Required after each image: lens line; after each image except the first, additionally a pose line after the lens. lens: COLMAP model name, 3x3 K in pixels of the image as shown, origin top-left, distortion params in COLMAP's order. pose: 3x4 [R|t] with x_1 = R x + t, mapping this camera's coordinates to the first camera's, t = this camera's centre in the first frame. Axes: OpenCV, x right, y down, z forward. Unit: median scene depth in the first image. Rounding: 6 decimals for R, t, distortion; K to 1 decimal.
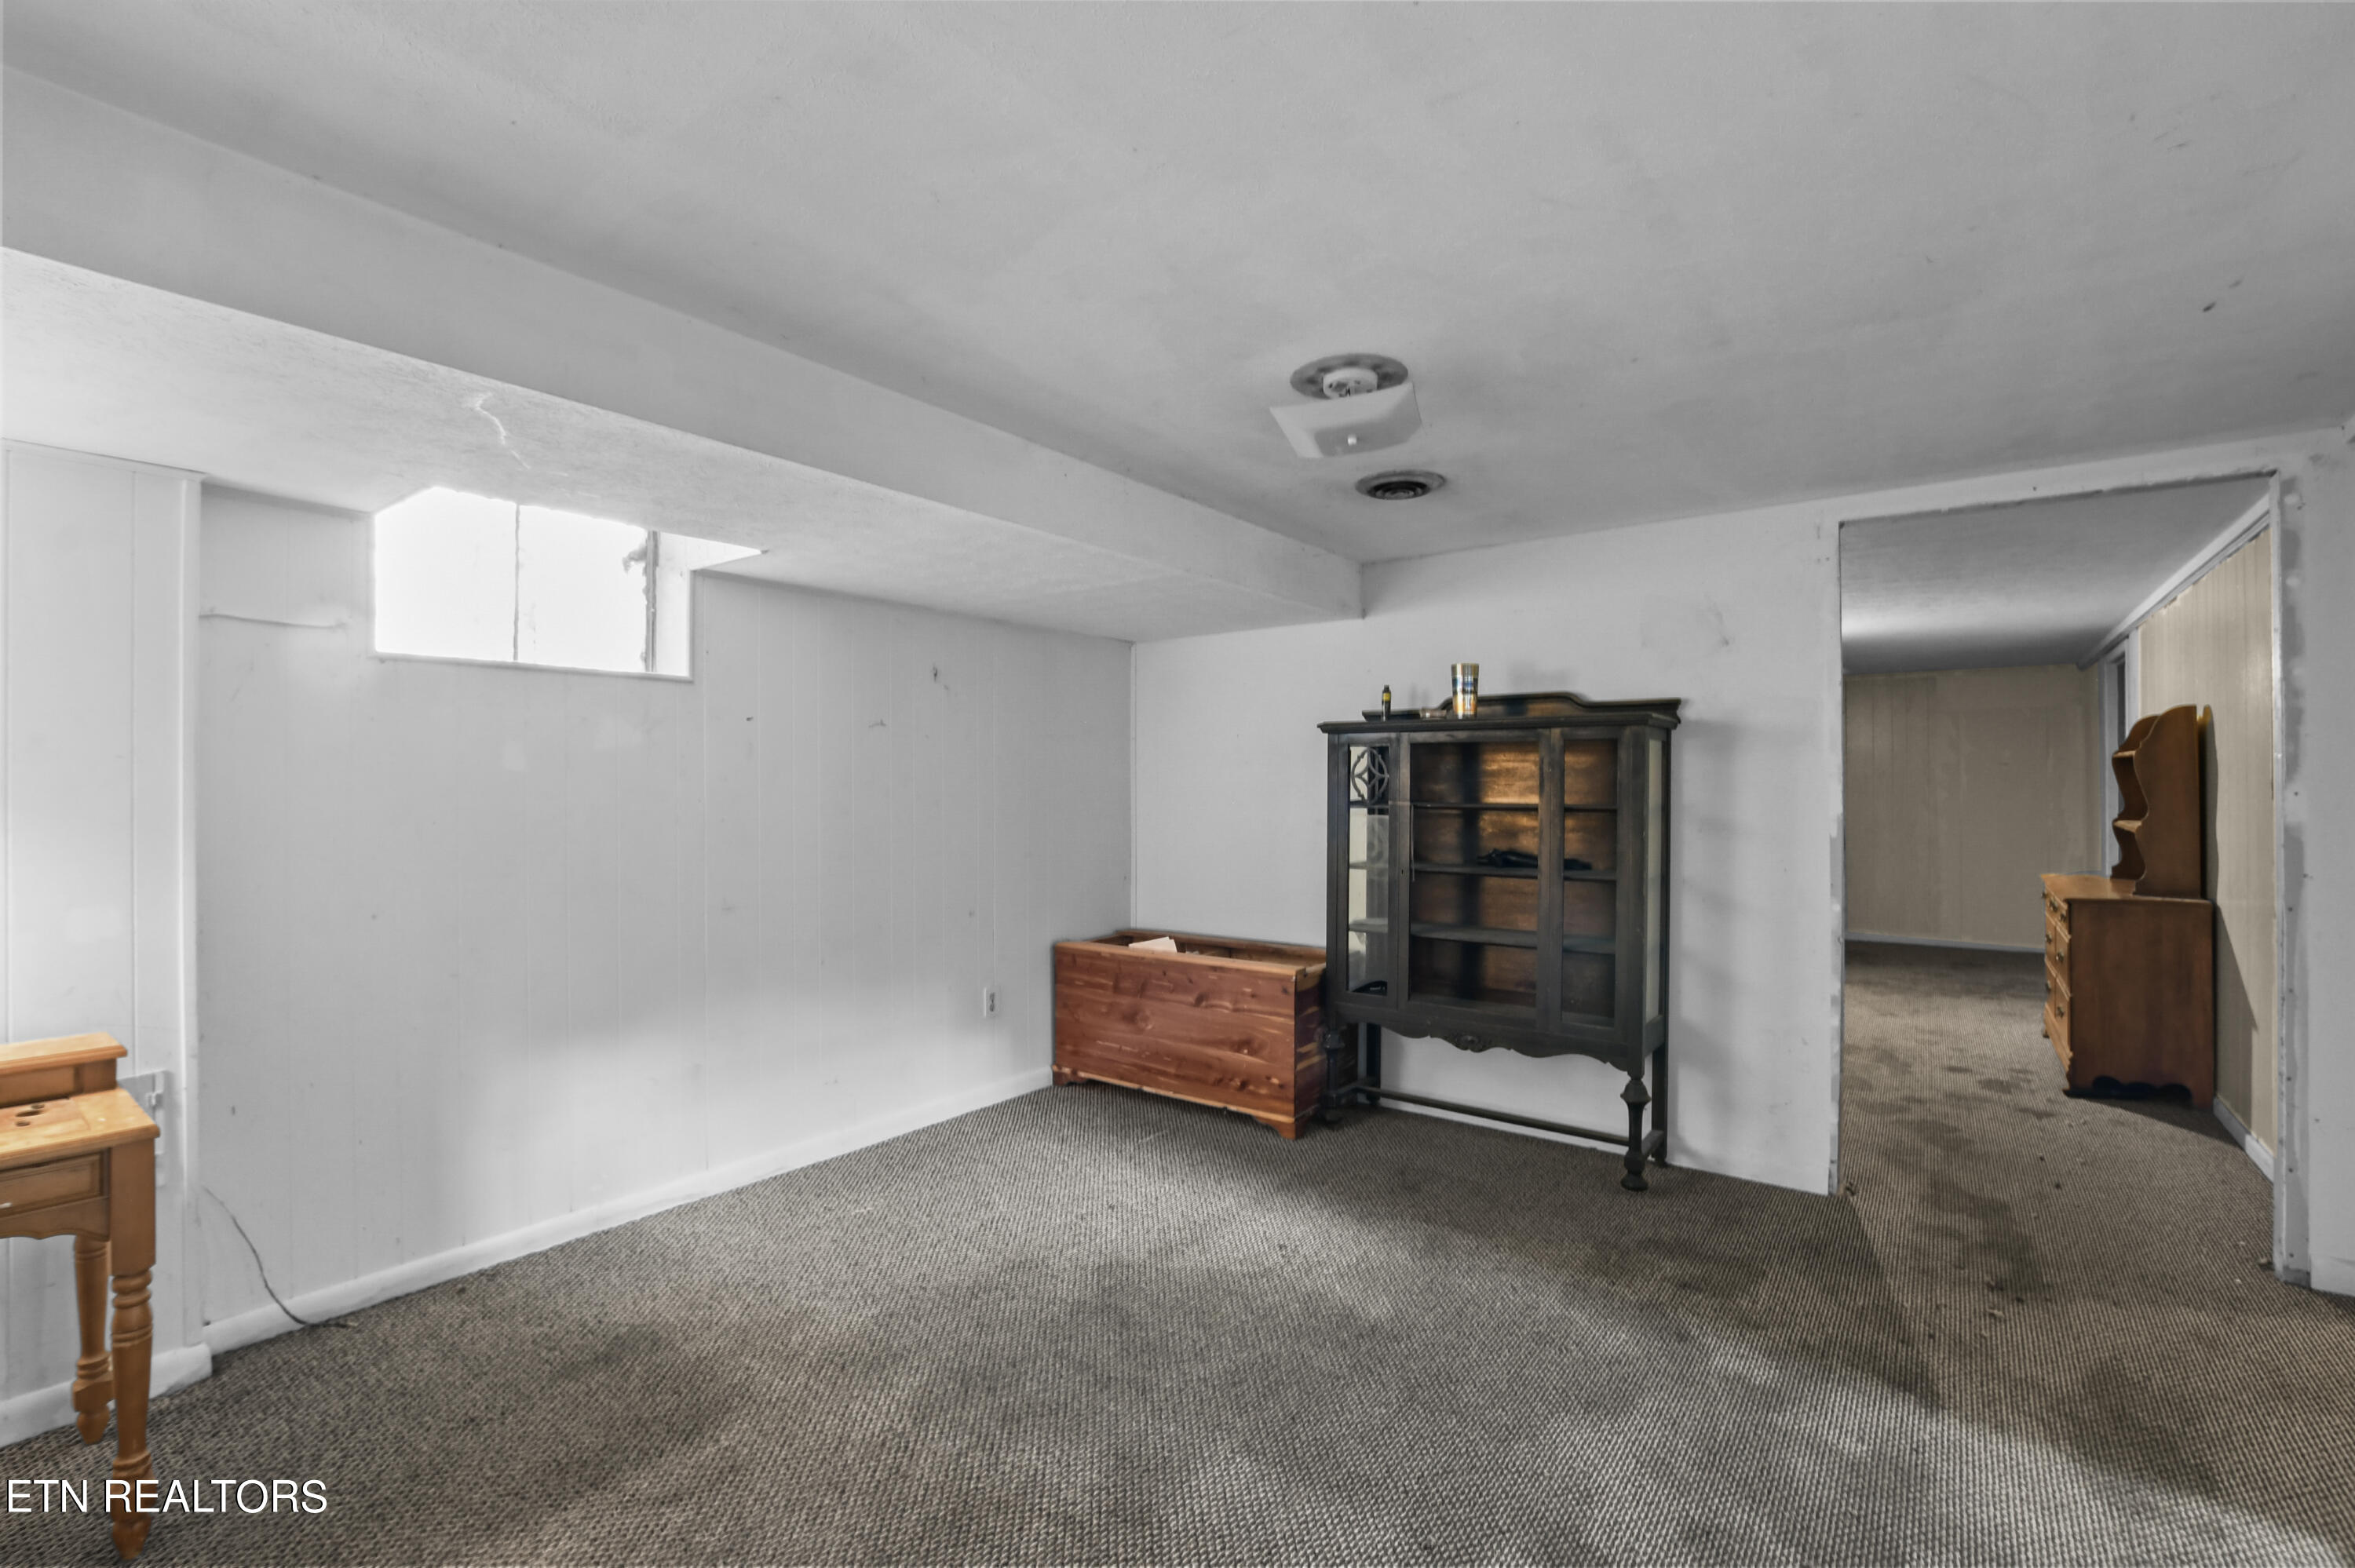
lens RADIAL K [[1056.2, 0, 1157.8], [0, 1056.2, 783.3], [0, 0, 1]] dist [-0.001213, 0.000029]
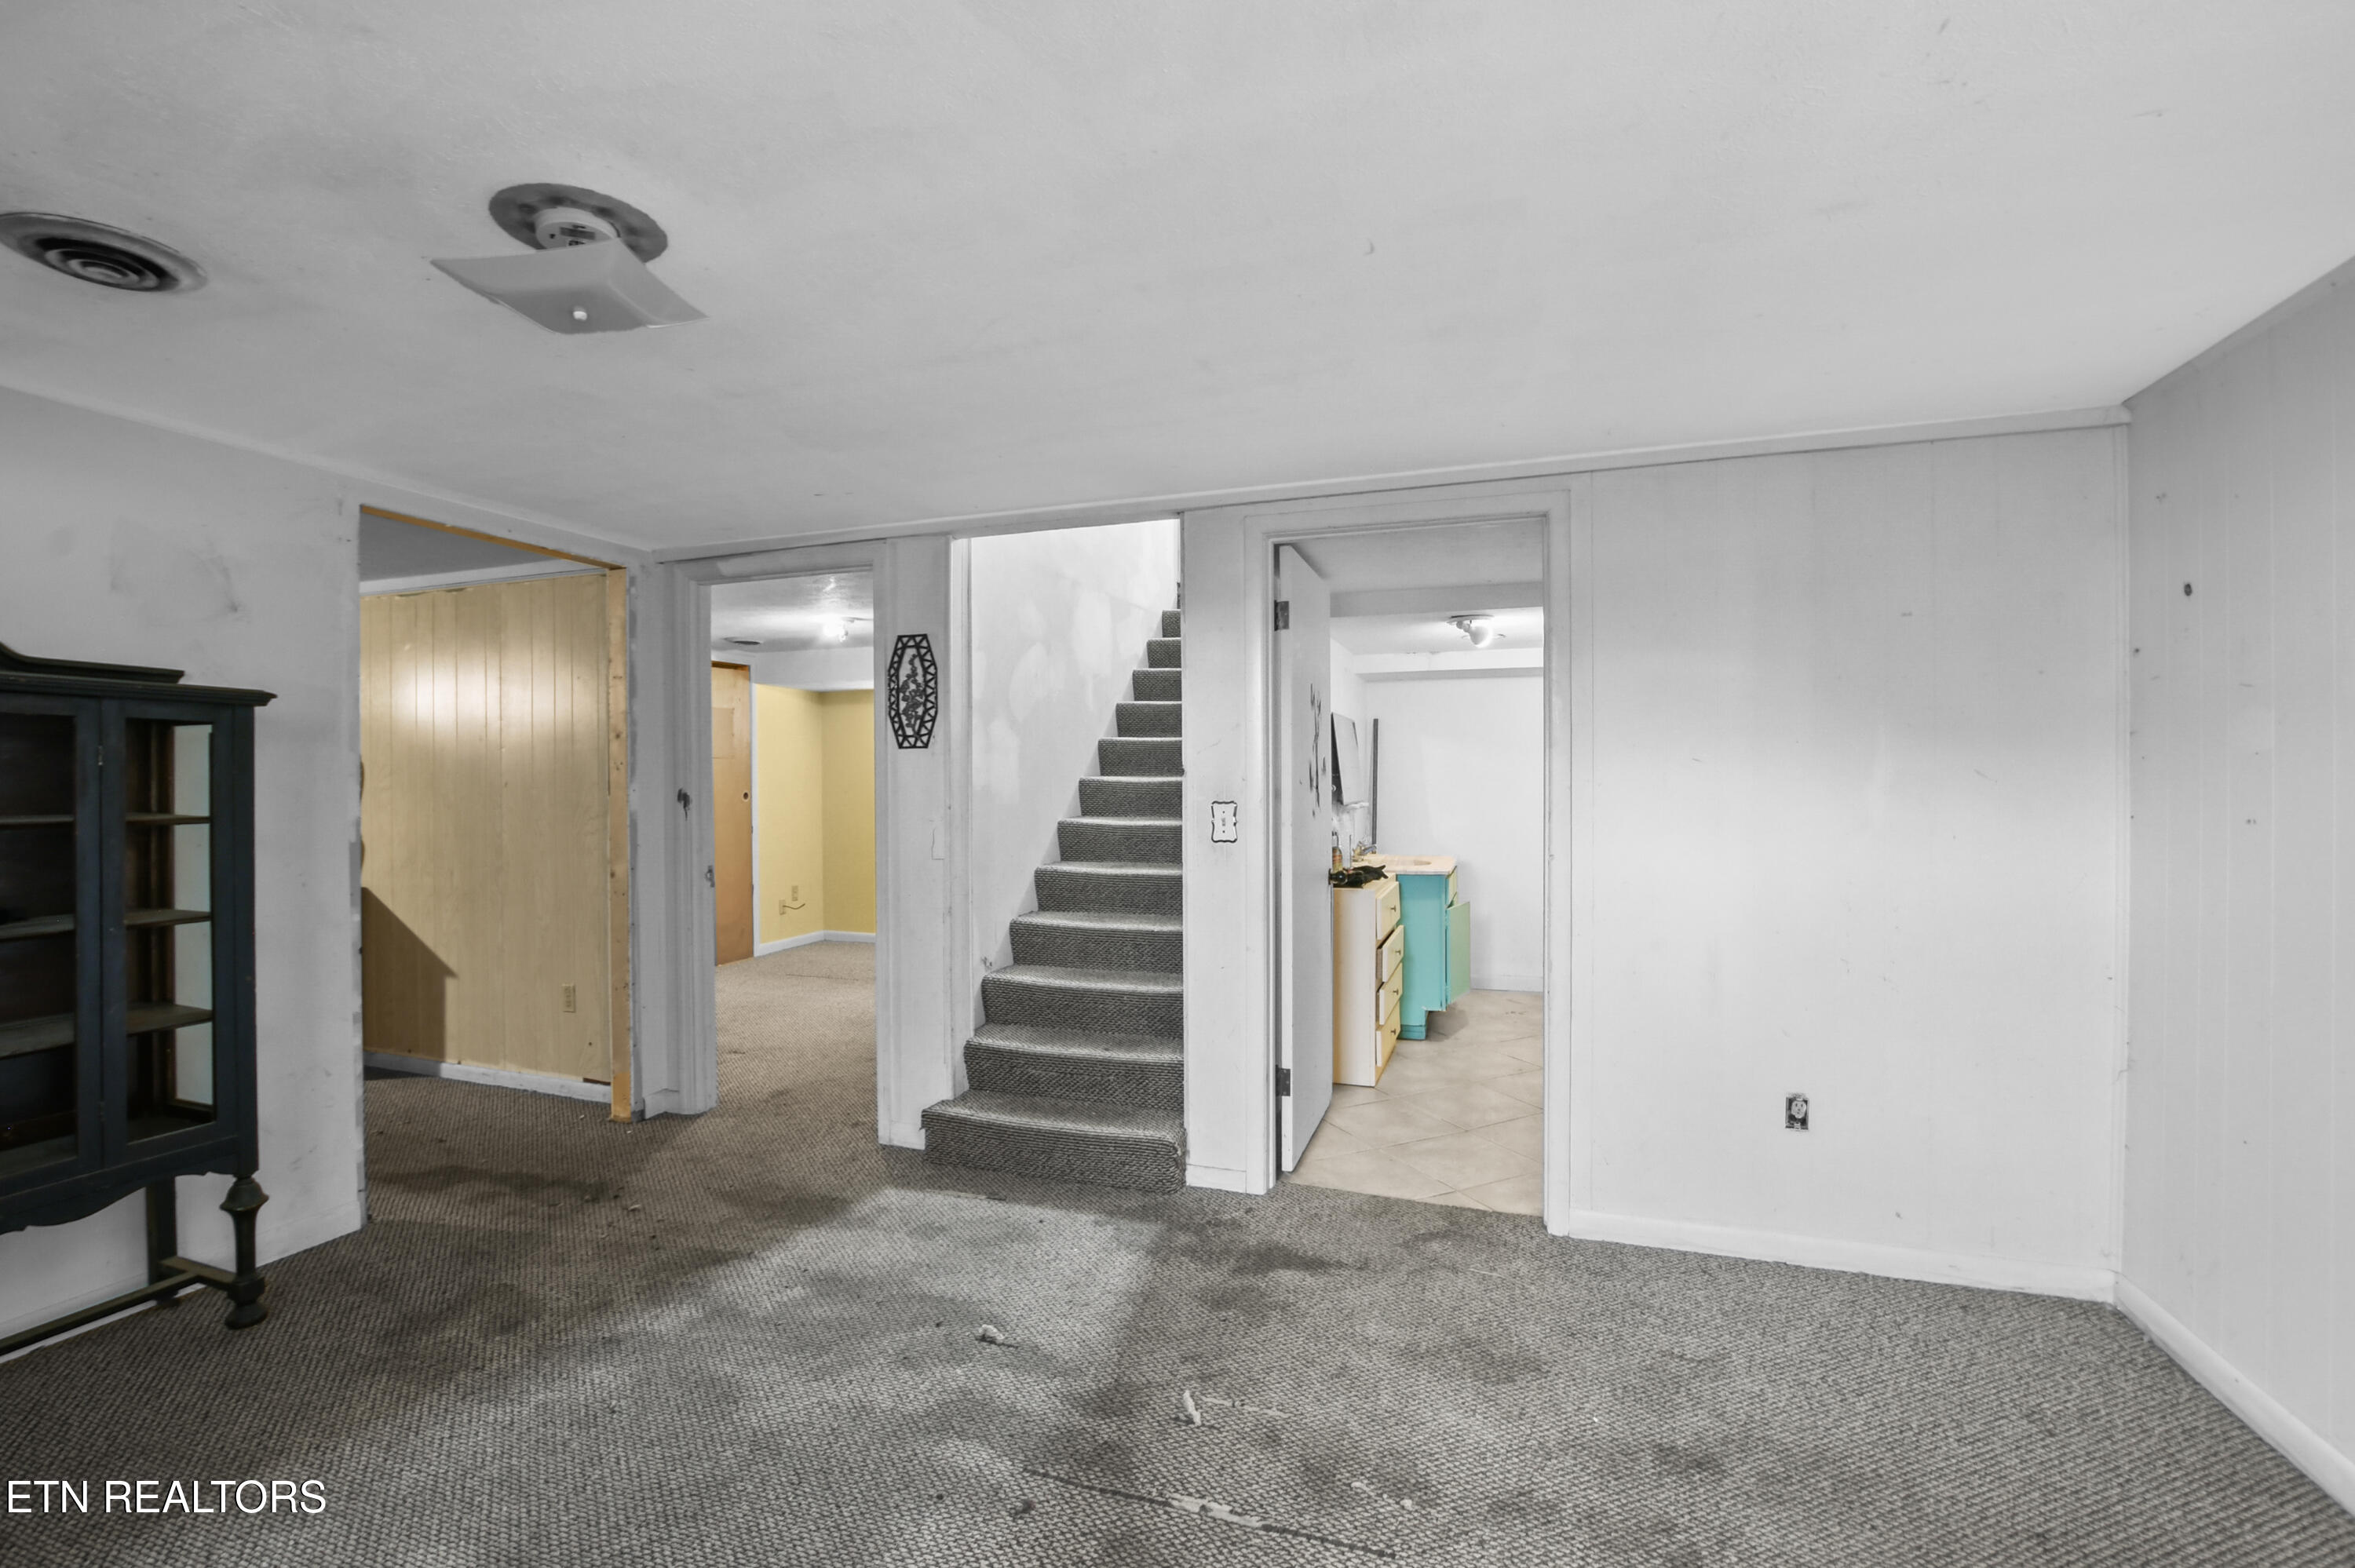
lens RADIAL K [[1056.2, 0, 1157.8], [0, 1056.2, 783.3], [0, 0, 1]] dist [-0.001213, 0.000029]
pose [[-0.290192, -0.001310, 0.956967, -0.588253], [0.002185, 0.999996, 0.002032, -0.001356], [-0.956966, 0.002681, -0.290188, 0.775561]]
